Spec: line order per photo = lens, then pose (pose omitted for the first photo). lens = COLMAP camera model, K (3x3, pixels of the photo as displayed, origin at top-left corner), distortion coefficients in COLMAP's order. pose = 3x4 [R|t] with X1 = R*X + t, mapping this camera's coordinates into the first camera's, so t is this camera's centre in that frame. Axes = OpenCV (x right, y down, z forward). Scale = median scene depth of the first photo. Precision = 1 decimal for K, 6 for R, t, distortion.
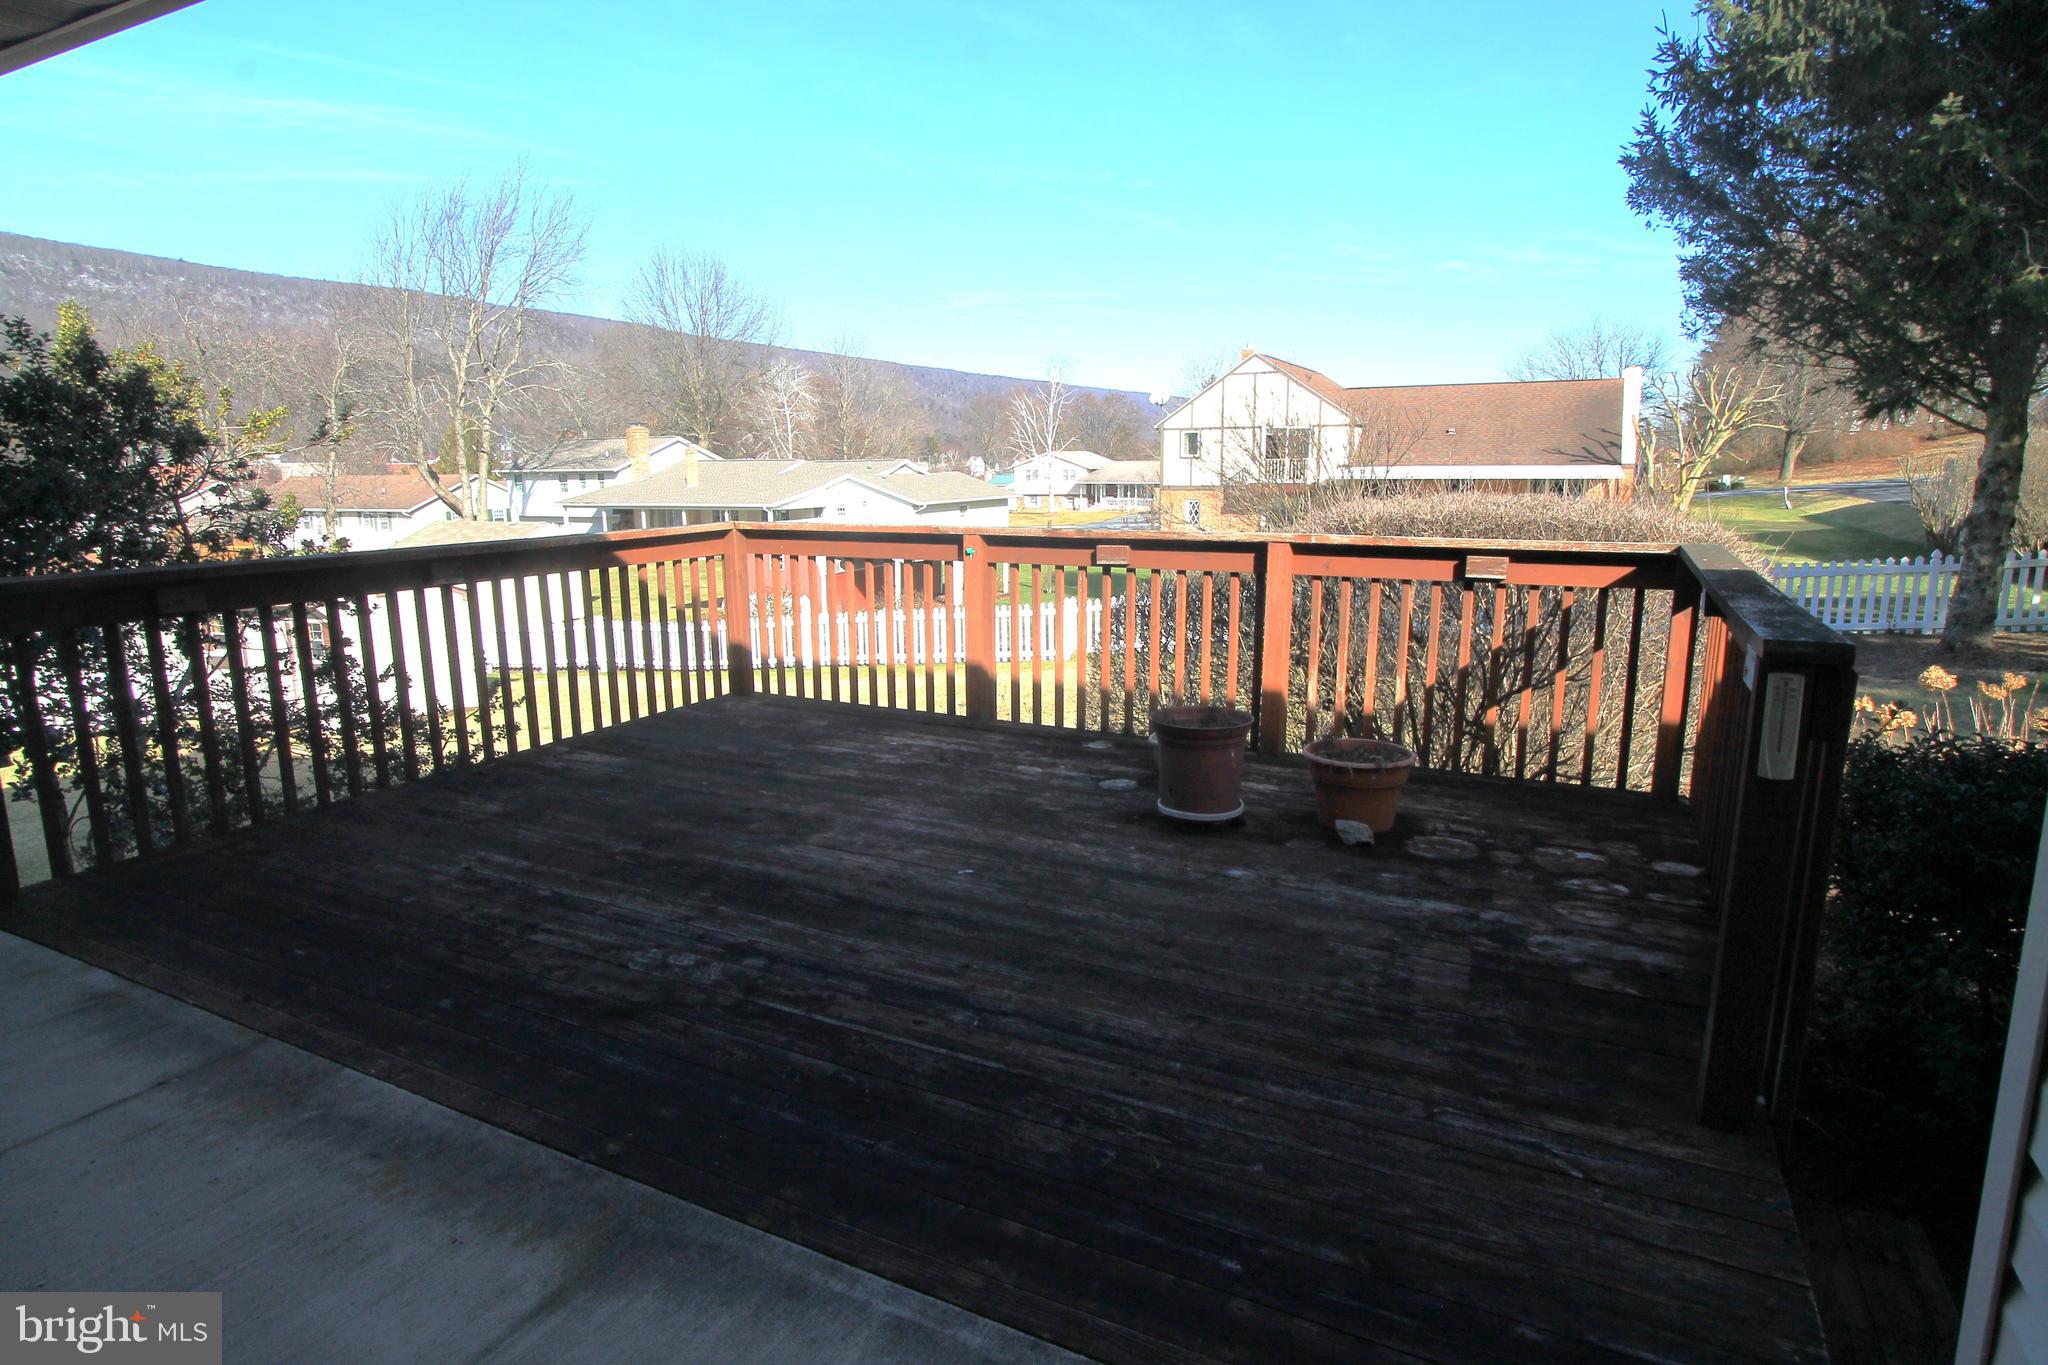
lens RADIAL K [[1115.9, 0, 1022.8], [0, 1115.9, 680.3], [0, 0, 1]] dist [0.000755, 0.000324]
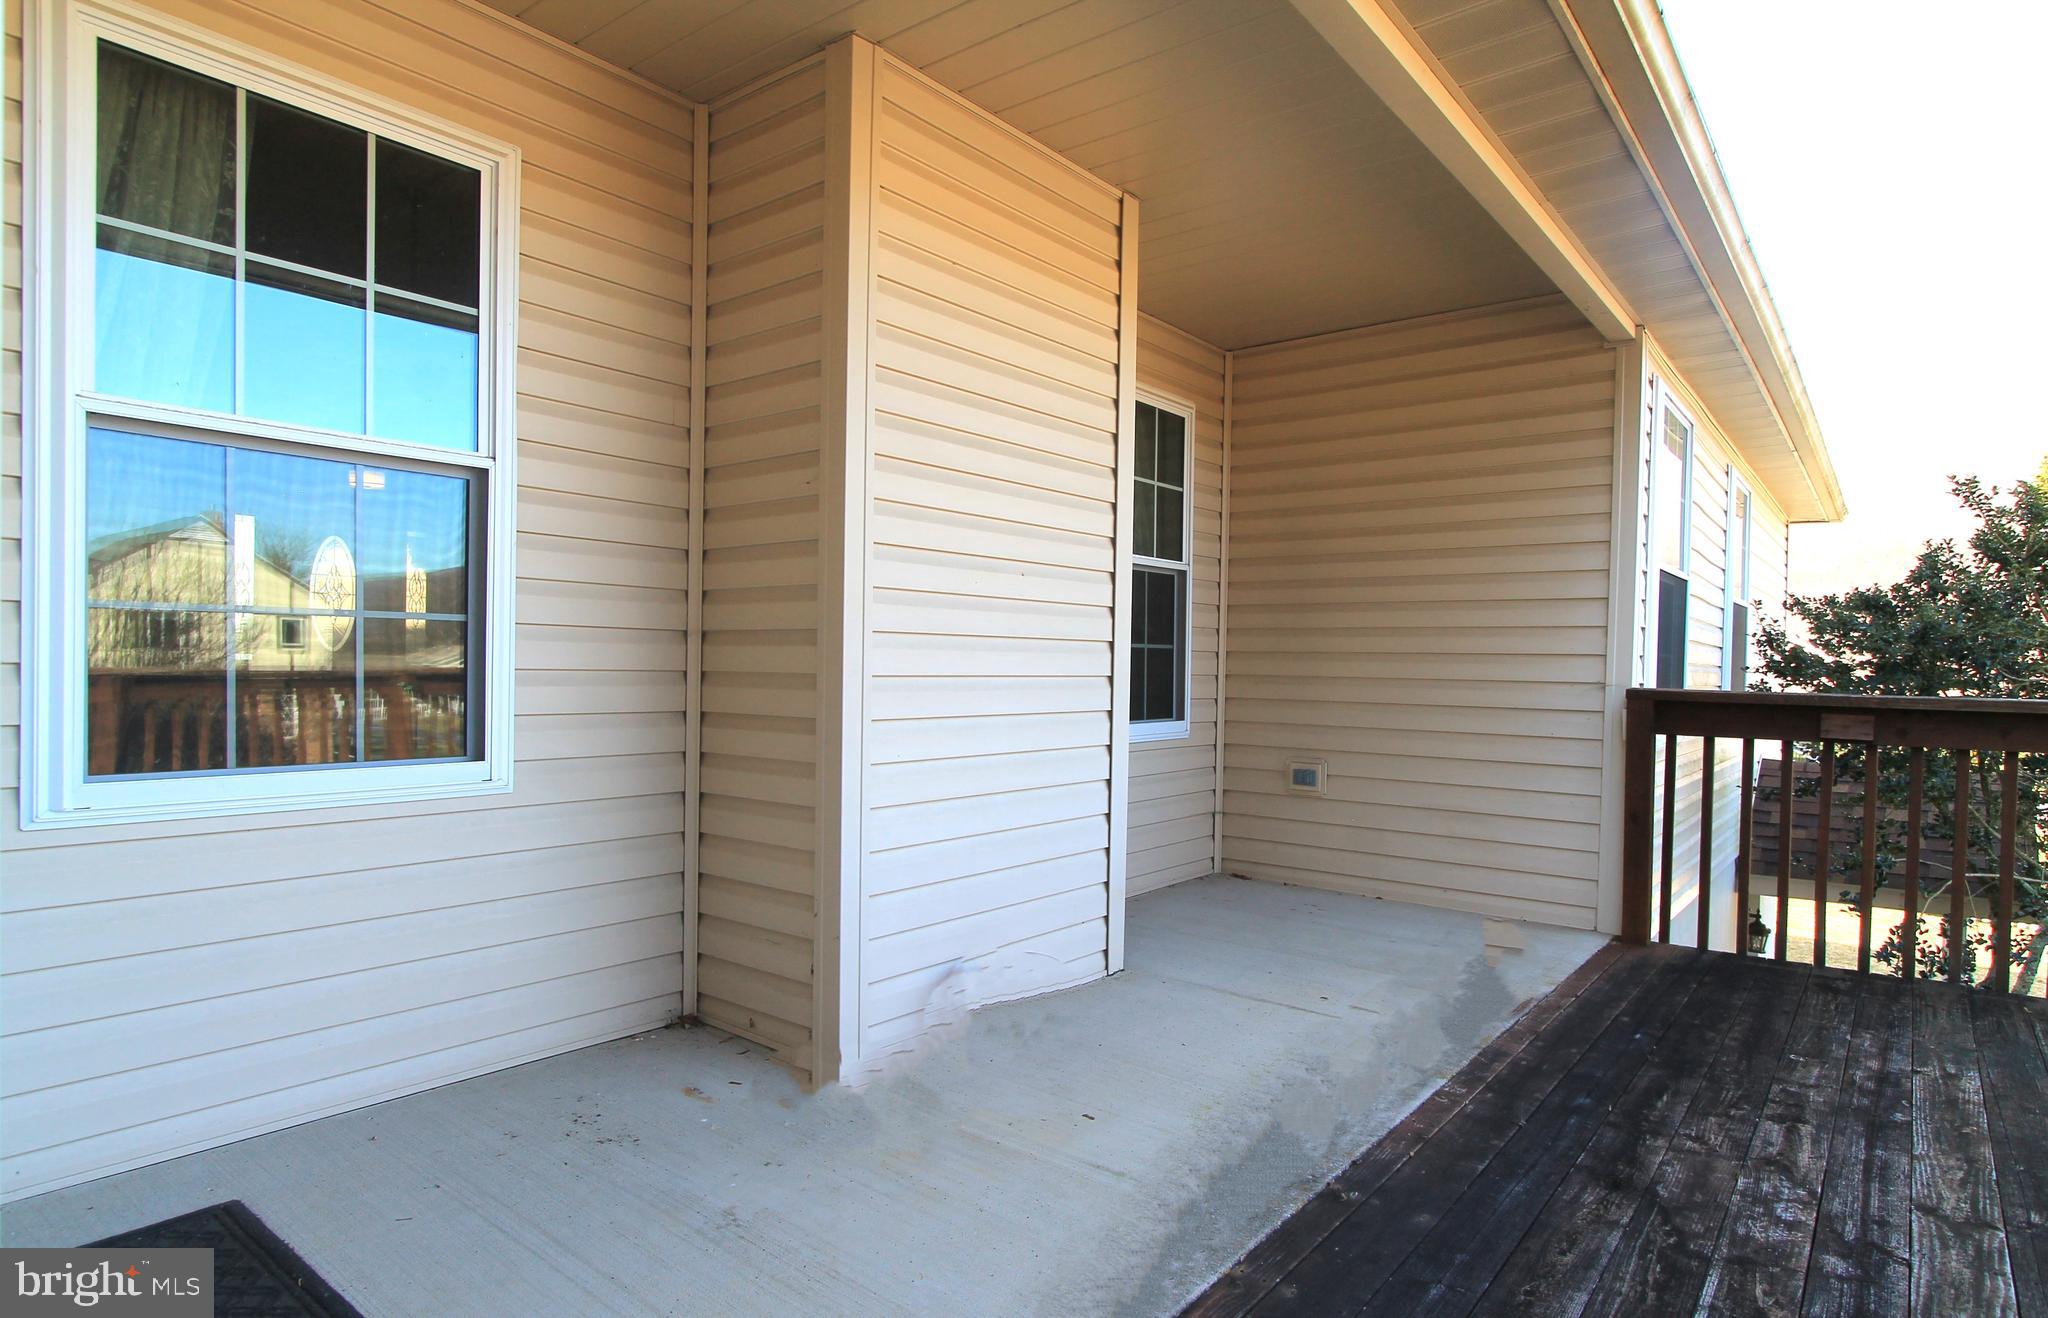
lens RADIAL K [[1136.0, 0, 1023.6], [0, 1136.0, 664.5], [0, 0, 1]] dist [-0.001747, -0.000723]
pose [[-0.181474, 0.011764, -0.983325, 0.476295], [-0.207529, 0.976951, 0.049987, -0.027468], [0.961249, 0.213140, -0.174850, 0.545671]]
